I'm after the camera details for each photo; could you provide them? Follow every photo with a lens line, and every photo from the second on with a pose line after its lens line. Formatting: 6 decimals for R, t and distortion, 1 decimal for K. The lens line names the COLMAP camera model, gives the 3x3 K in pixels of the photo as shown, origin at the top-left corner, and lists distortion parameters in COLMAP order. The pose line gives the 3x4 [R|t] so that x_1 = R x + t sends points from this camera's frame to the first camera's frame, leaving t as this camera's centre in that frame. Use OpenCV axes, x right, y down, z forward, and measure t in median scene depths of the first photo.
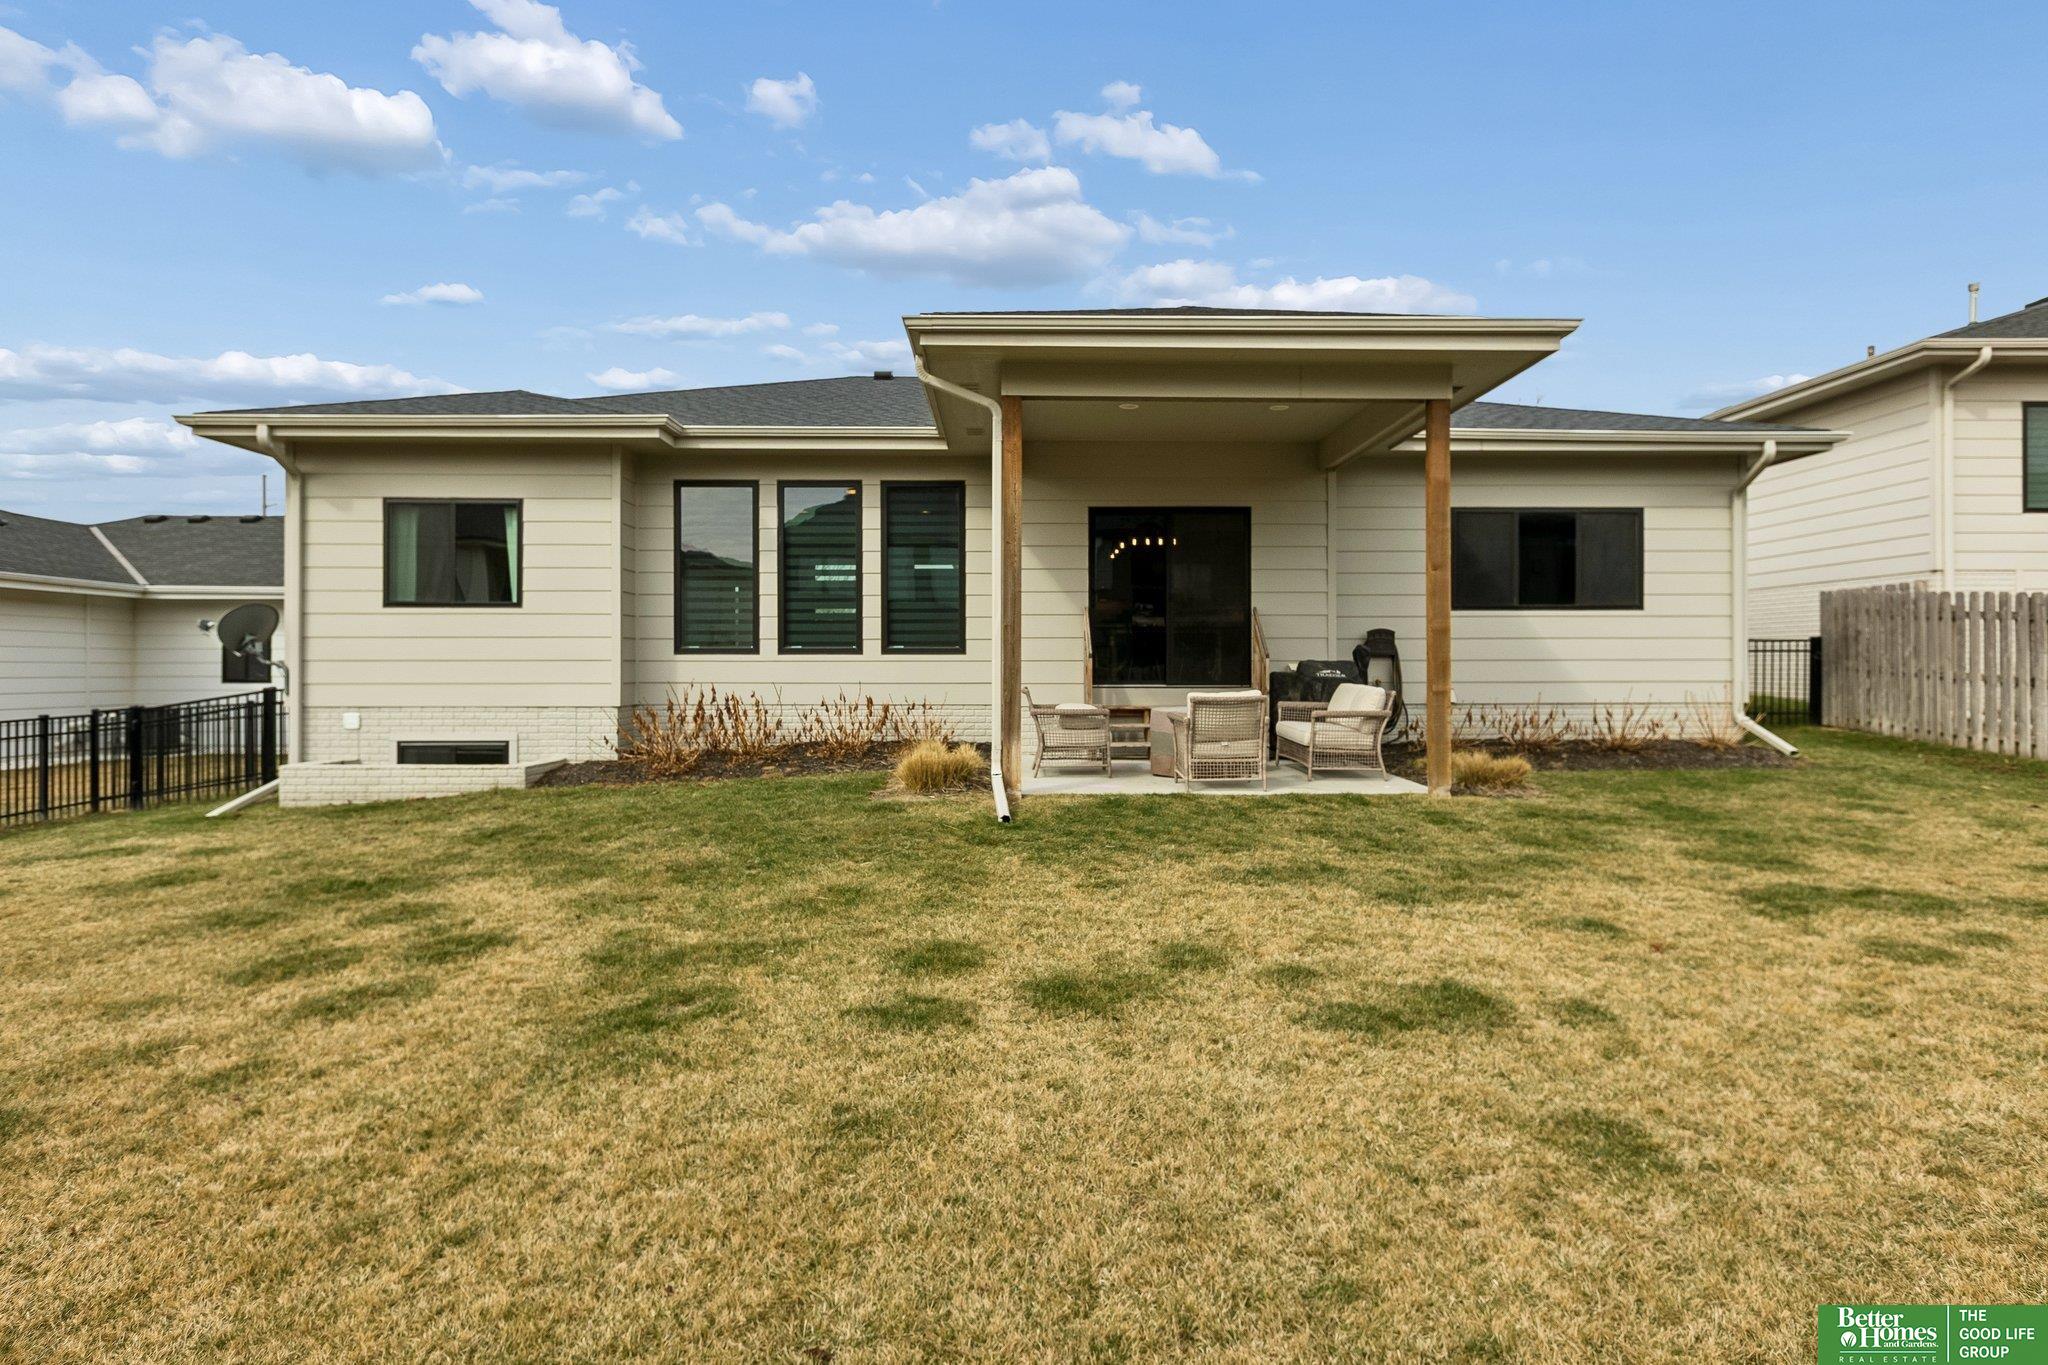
lens RADIAL K [[1271.4, 0, 1024.0], [0, 1271.4, 682.5], [0, 0, 1]] dist [0.004050, -0.001130]
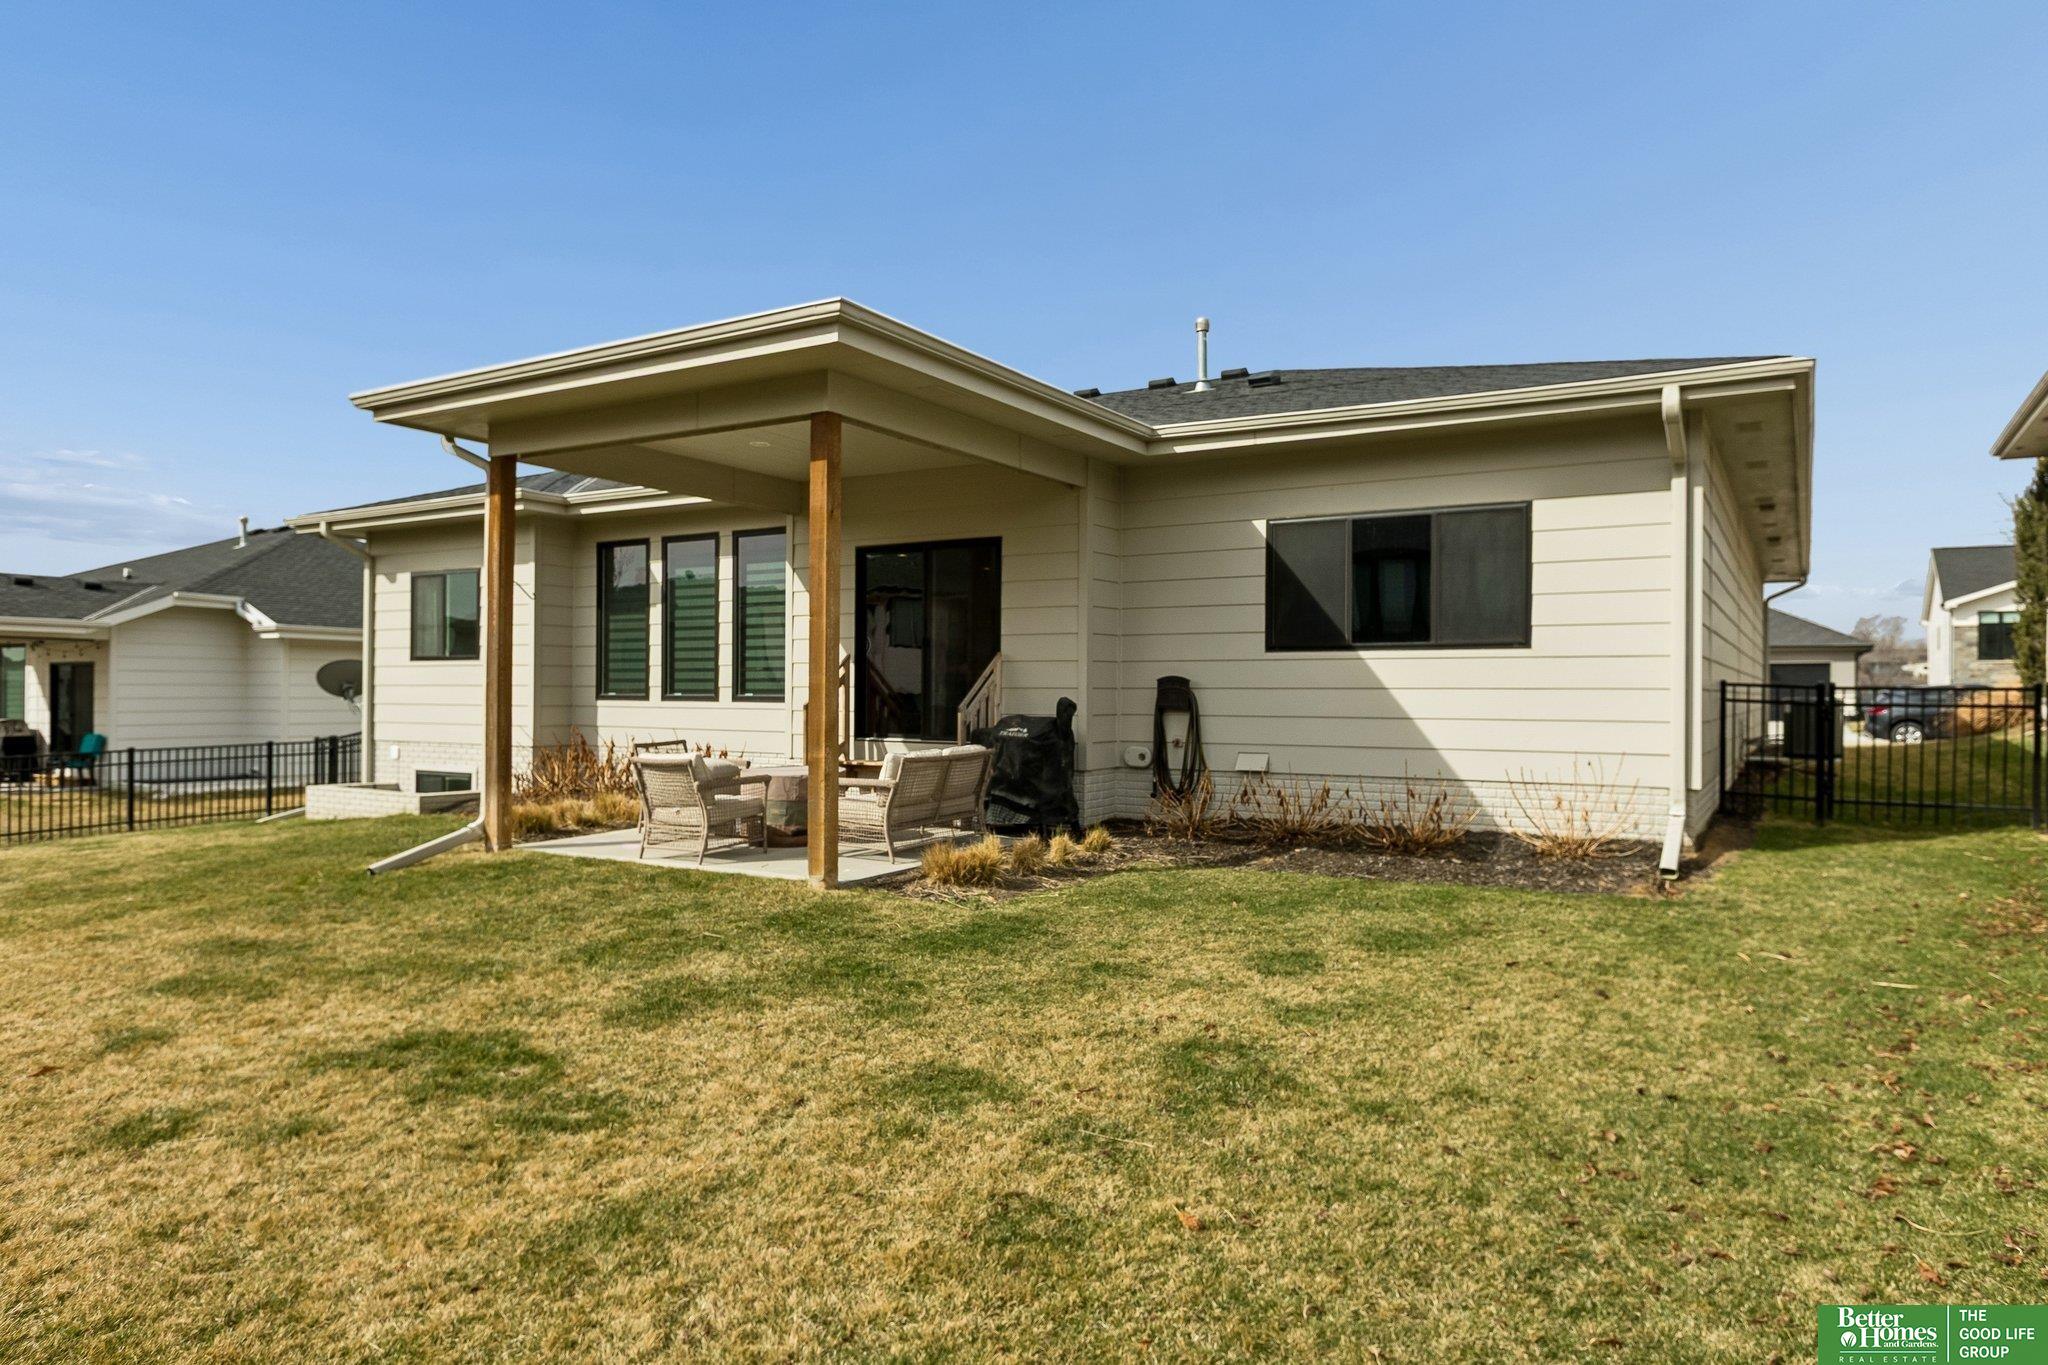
lens RADIAL K [[1271.4, 0, 1024.0], [0, 1271.4, 682.5], [0, 0, 1]] dist [0.004050, -0.001130]
pose [[0.841366, 0.001938, -0.540463, 0.637347], [-0.004956, 0.999979, -0.004129, -0.034829], [0.540443, 0.006152, 0.841358, 0.272579]]
